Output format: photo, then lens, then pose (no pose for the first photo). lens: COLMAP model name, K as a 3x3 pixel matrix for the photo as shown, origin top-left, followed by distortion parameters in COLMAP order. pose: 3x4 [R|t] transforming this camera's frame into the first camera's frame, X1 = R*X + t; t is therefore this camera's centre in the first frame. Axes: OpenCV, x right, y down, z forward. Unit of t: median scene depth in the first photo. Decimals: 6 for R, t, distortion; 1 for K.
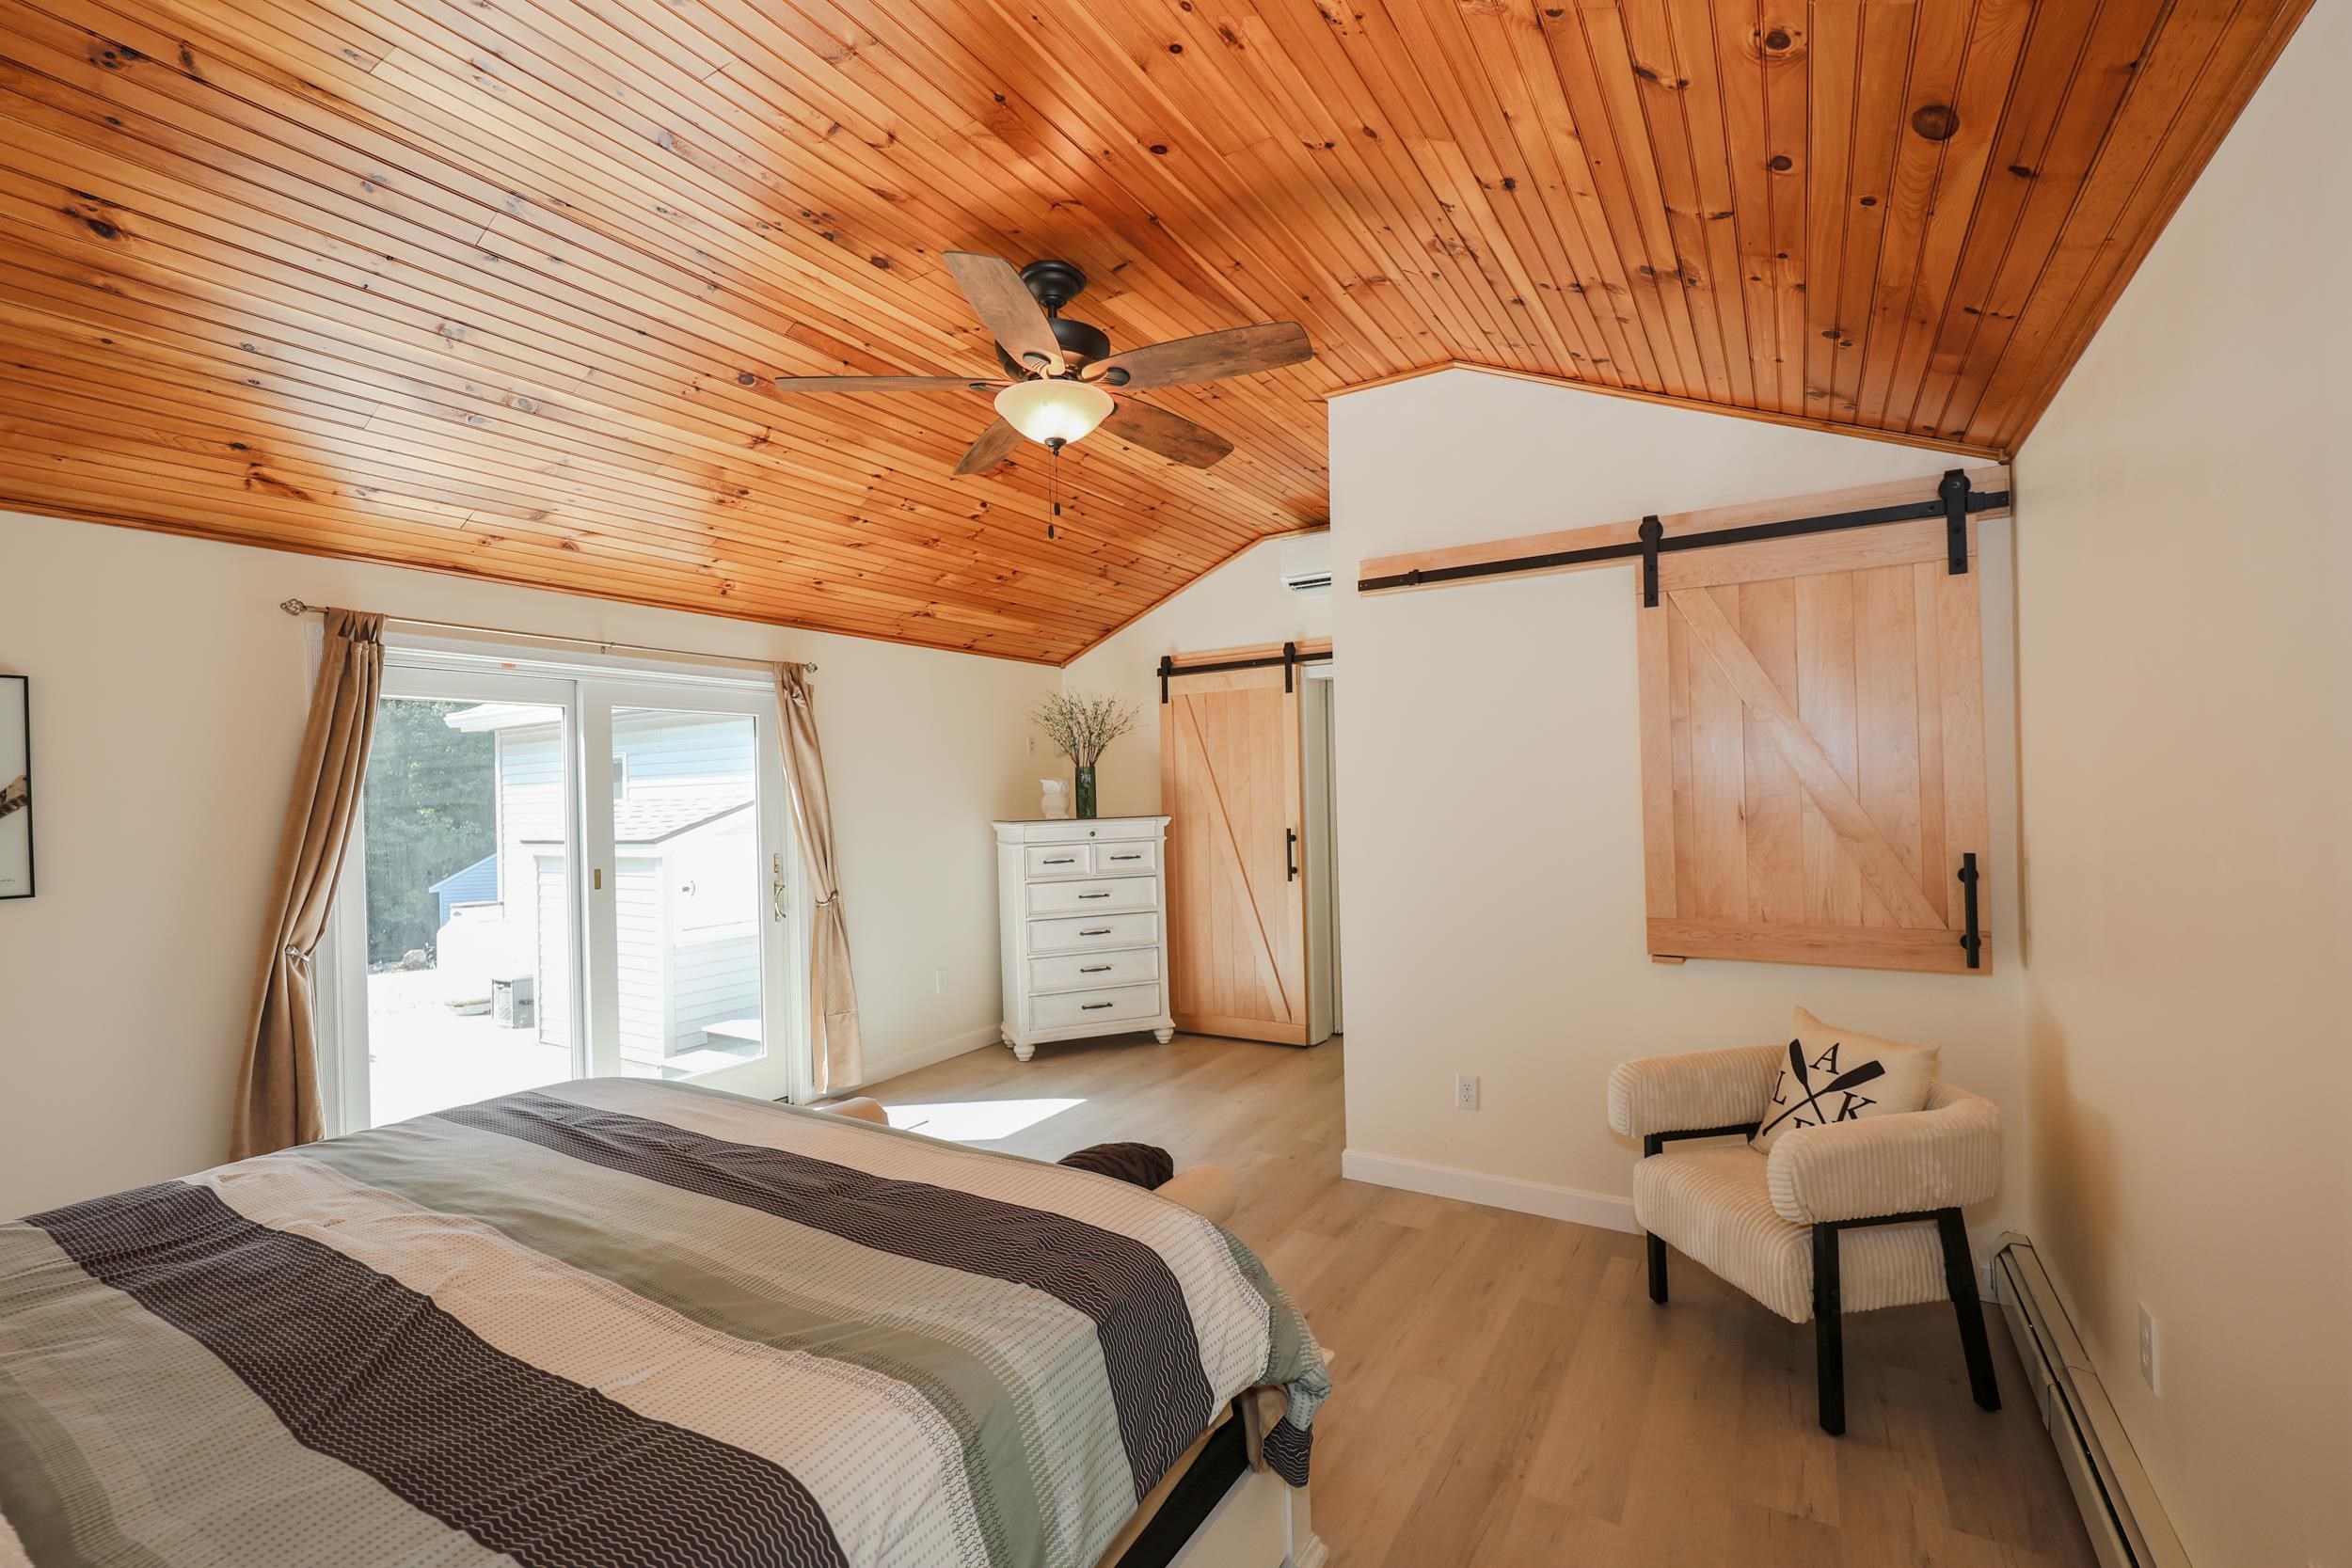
lens RADIAL K [[986.8, 0, 1182.3], [0, 986.8, 787.9], [0, 0, 1]] dist [0.002844, 0.001398]
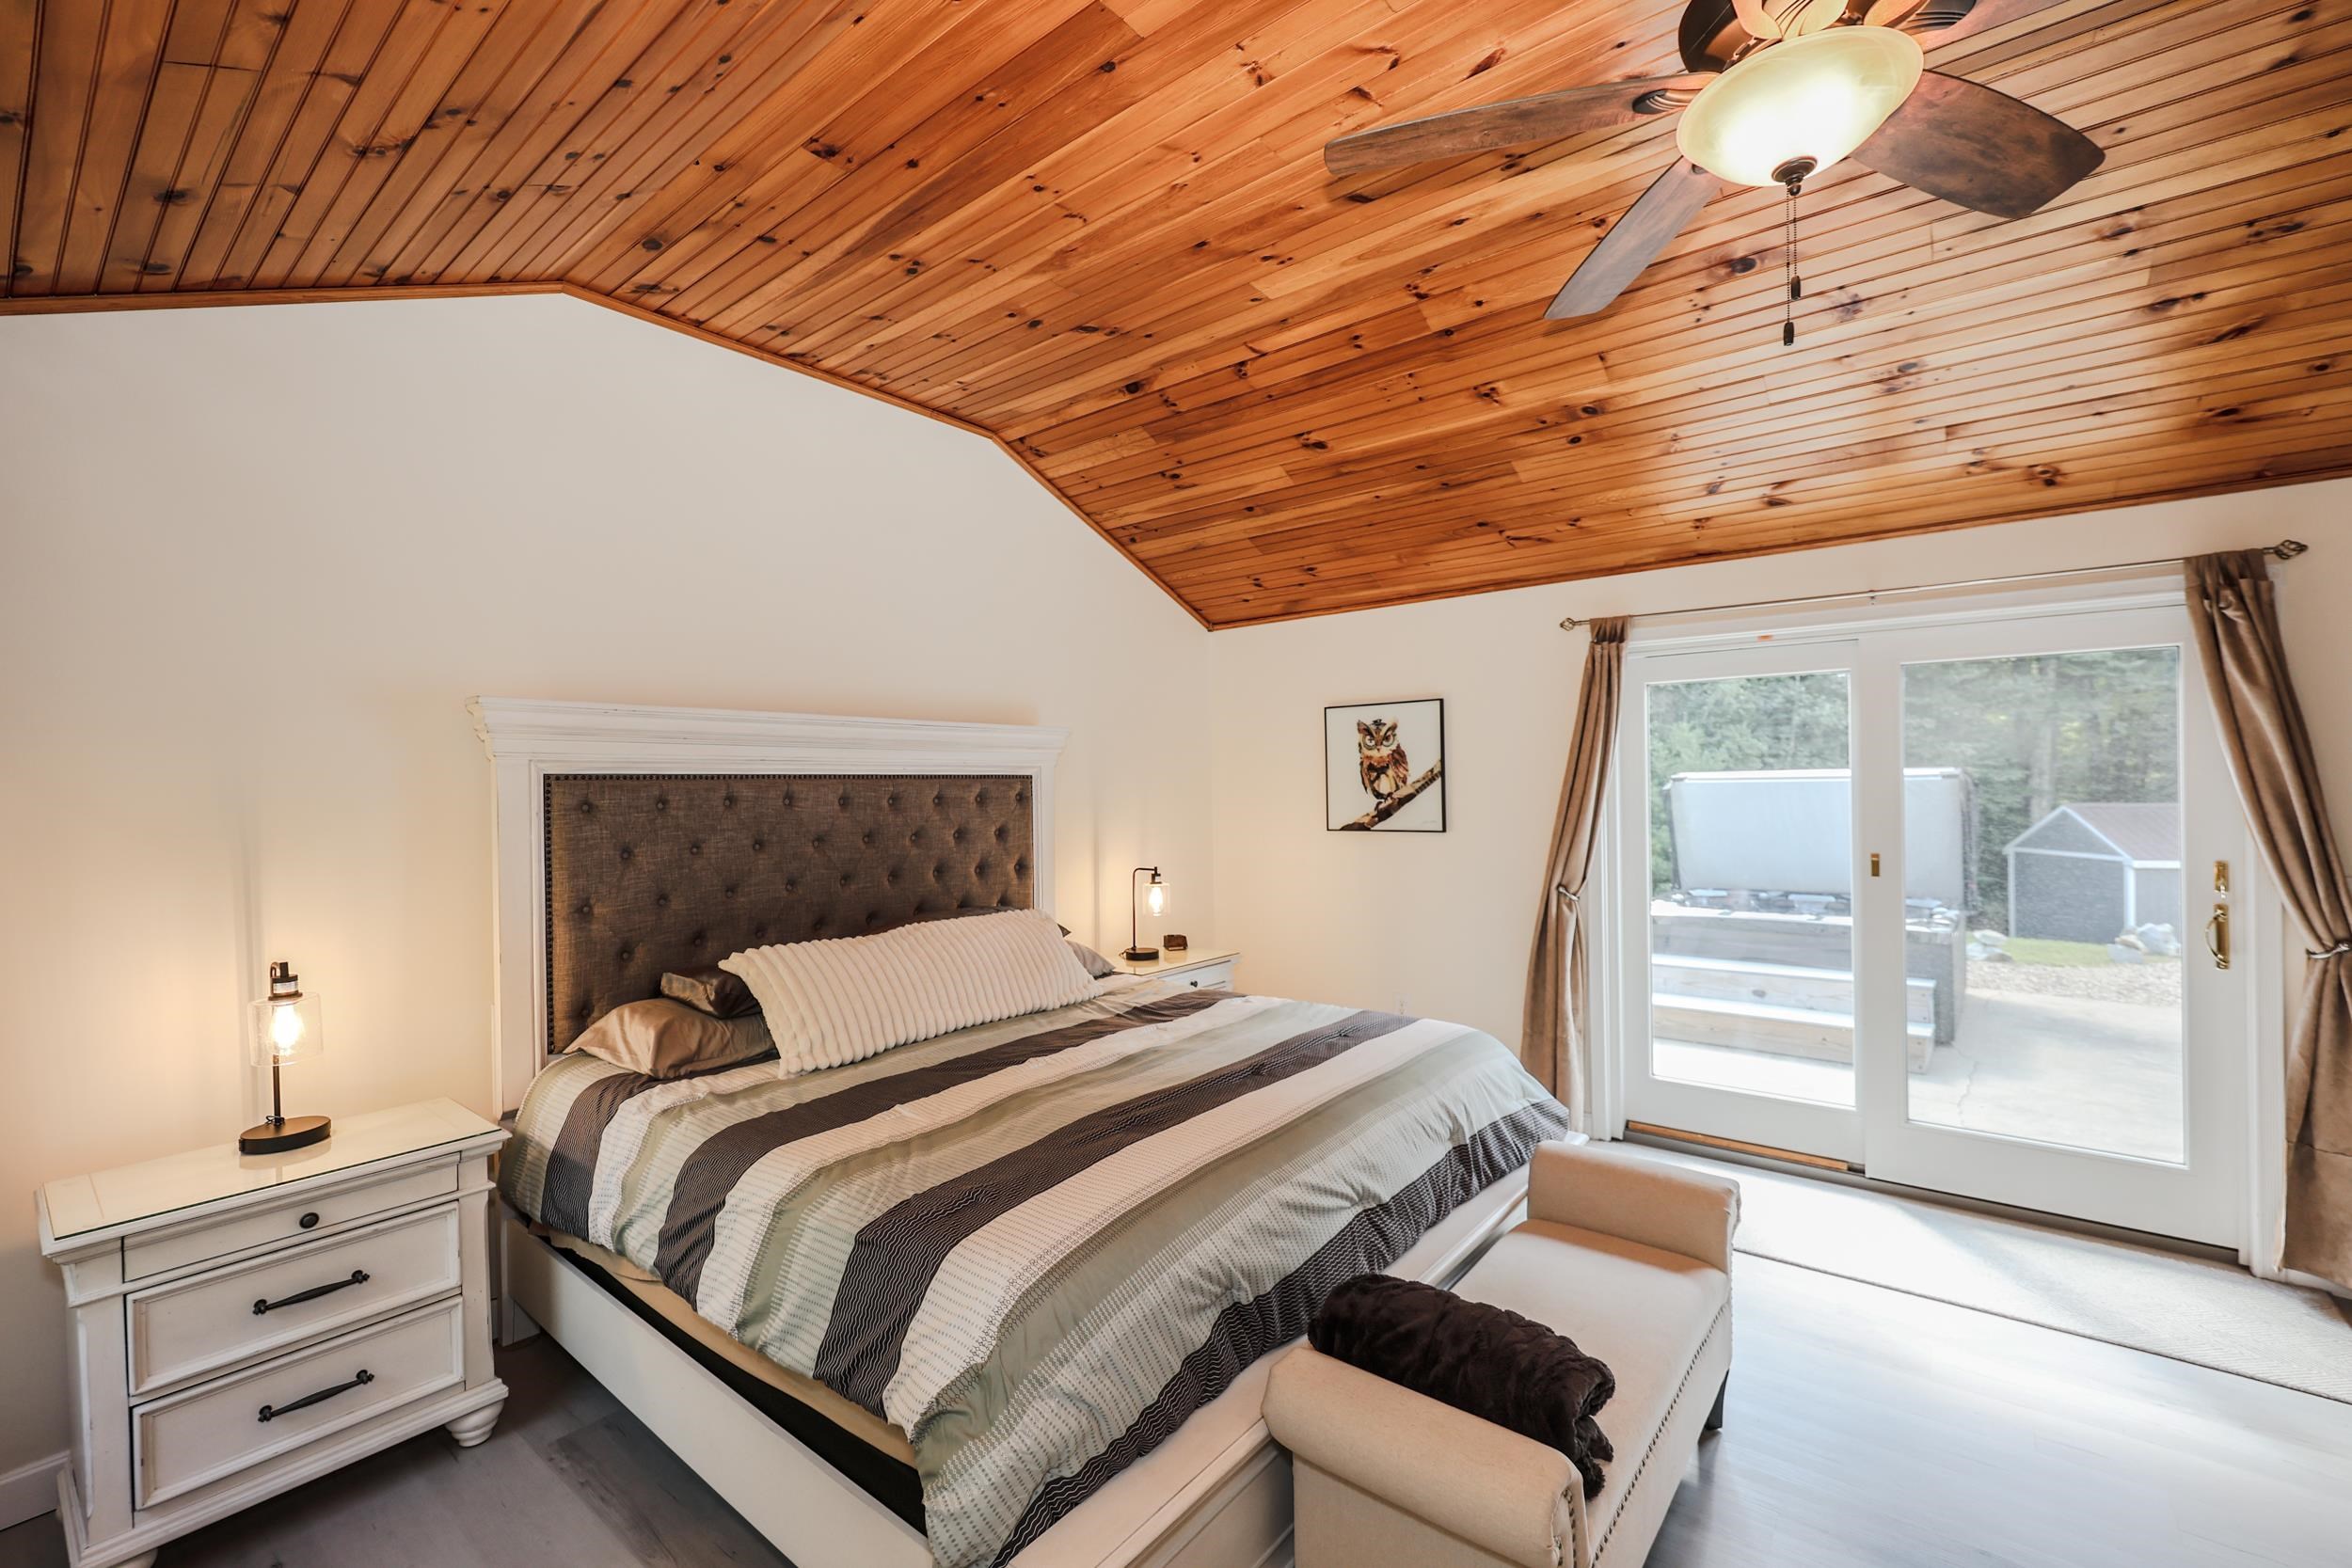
lens RADIAL K [[986.8, 0, 1179.6], [0, 986.8, 781.7], [0, 0, 1]] dist [0.002844, 0.001398]
pose [[-0.142742, 0.033537, -0.989192, 0.433506], [0.022805, 0.999272, 0.030588, -0.028888], [0.989497, -0.018192, -0.143403, 0.670899]]
